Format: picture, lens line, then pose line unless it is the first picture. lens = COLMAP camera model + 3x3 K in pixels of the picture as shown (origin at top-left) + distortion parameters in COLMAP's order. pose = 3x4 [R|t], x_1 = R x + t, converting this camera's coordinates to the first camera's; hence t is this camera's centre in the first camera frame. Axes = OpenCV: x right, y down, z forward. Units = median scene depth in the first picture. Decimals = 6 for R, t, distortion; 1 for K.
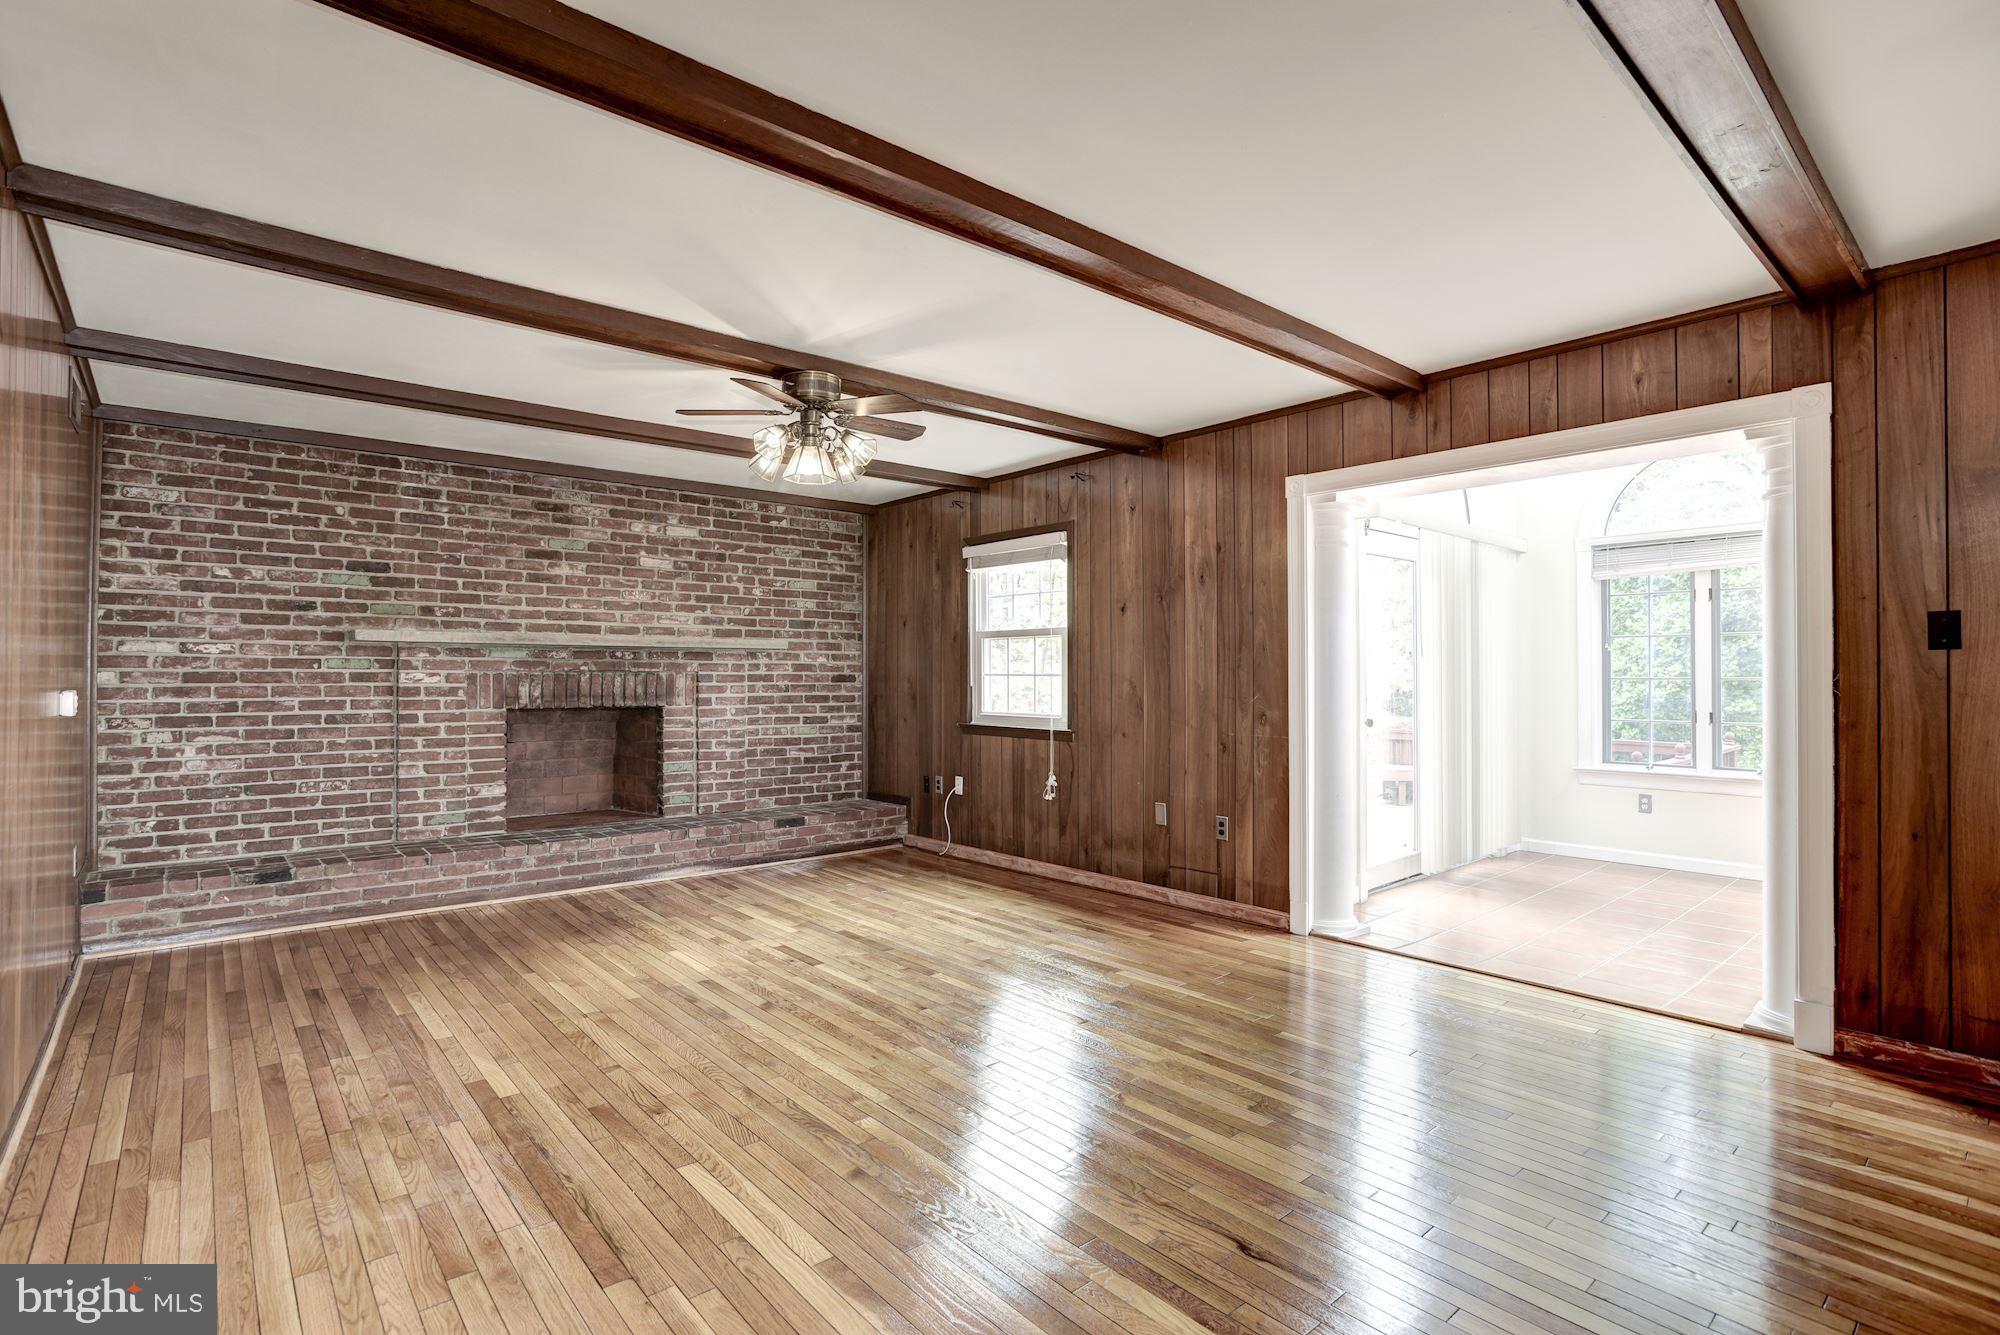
lens RADIAL K [[960.9, 0, 1003.4], [0, 960.9, 668.3], [0, 0, 1]] dist [-0.008226, 0.003130]
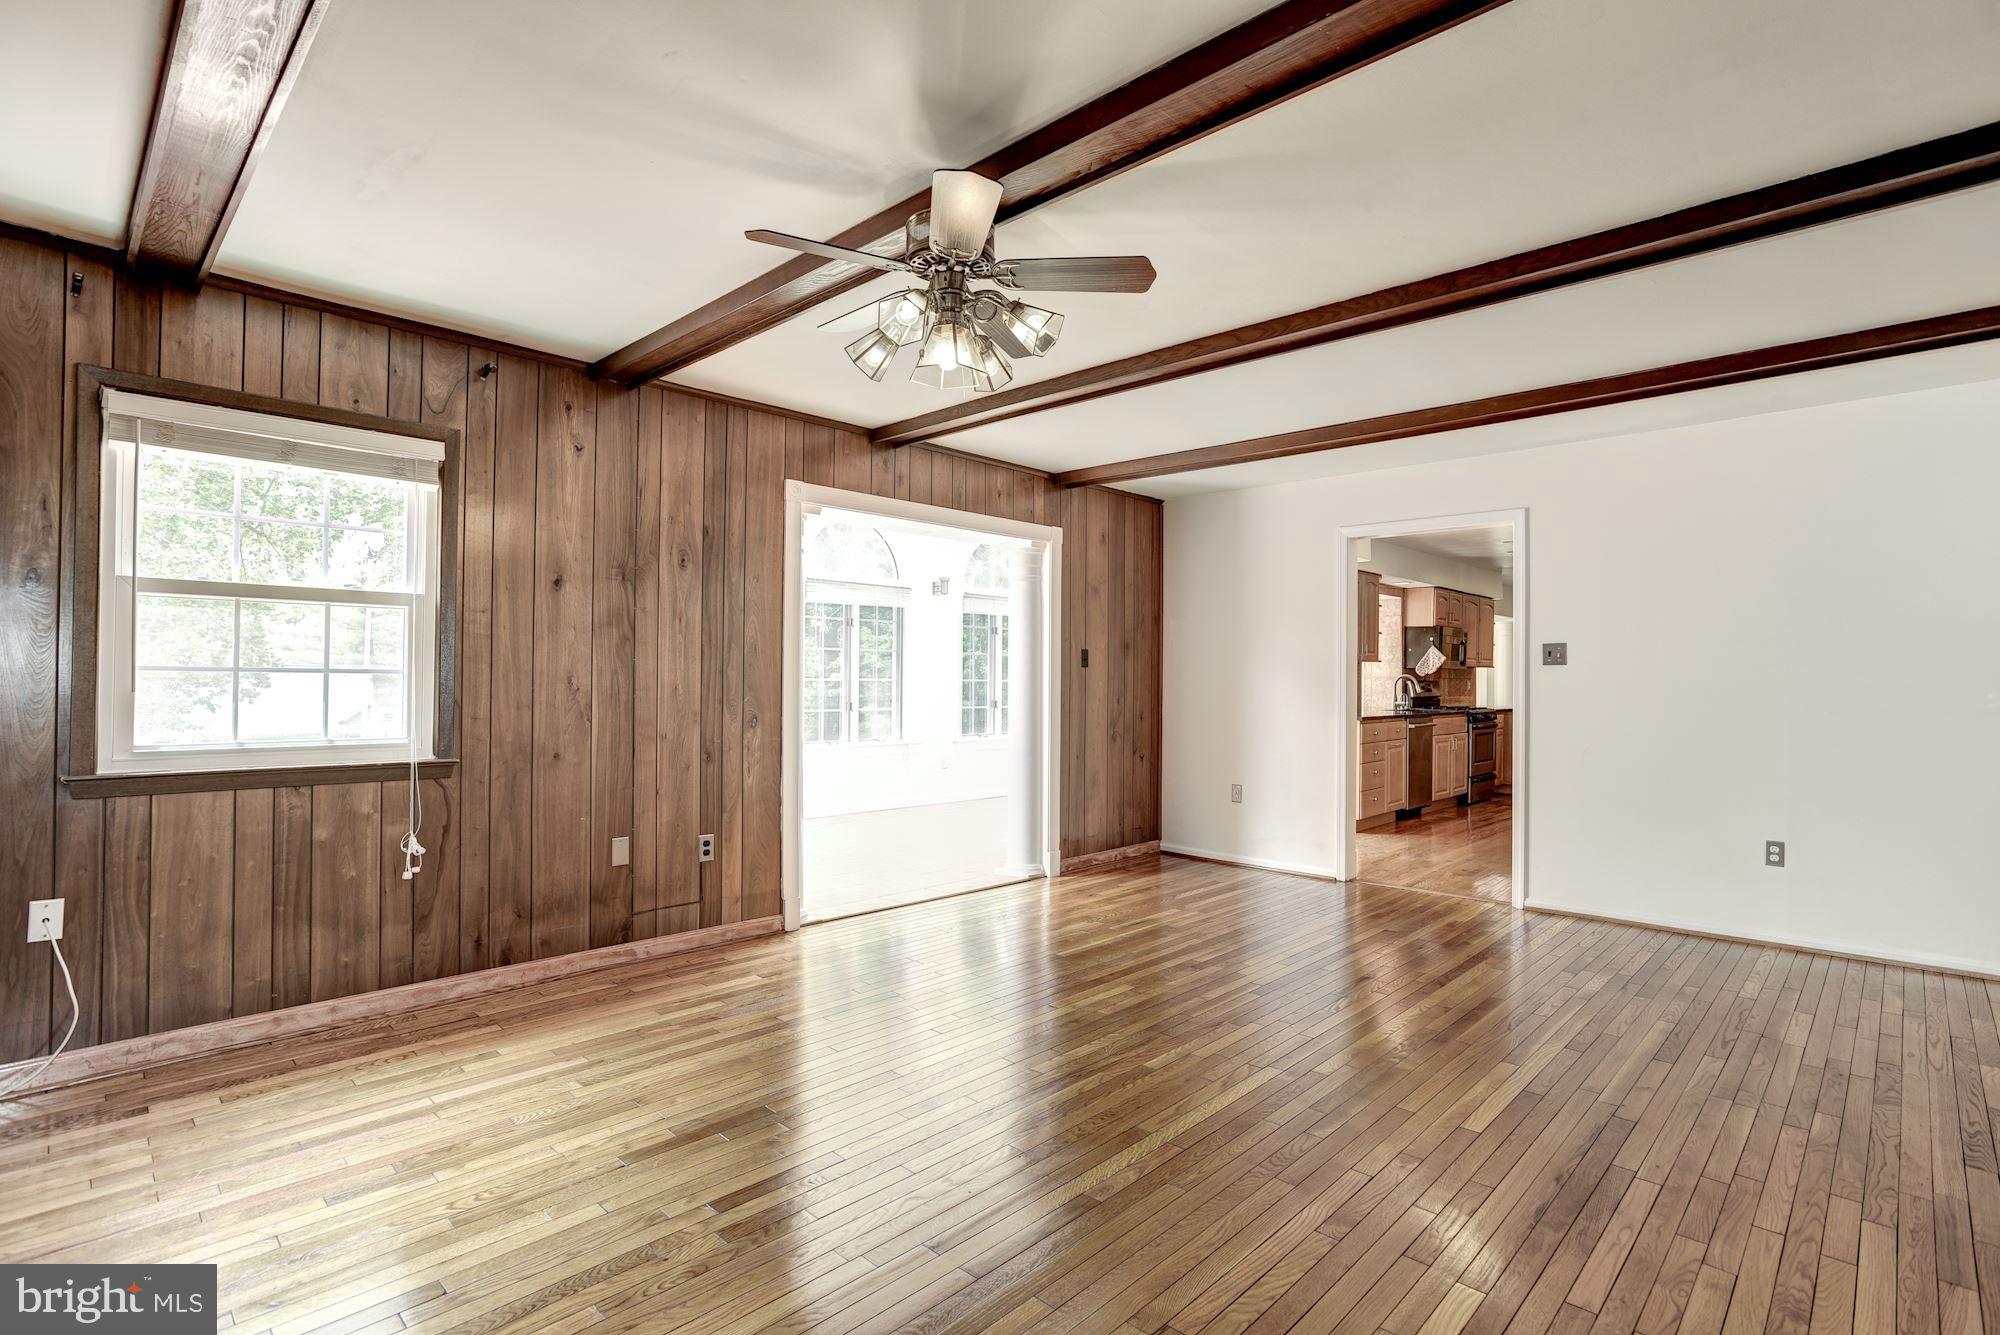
lens RADIAL K [[960.9, 0, 1005.4], [0, 960.9, 671.0], [0, 0, 1]] dist [-0.008226, 0.003130]
pose [[-0.066728, 0.006924, 0.997747, -0.688640], [-0.018371, 0.999798, -0.008167, 0.005146], [-0.997602, -0.018874, -0.066587, 0.798887]]
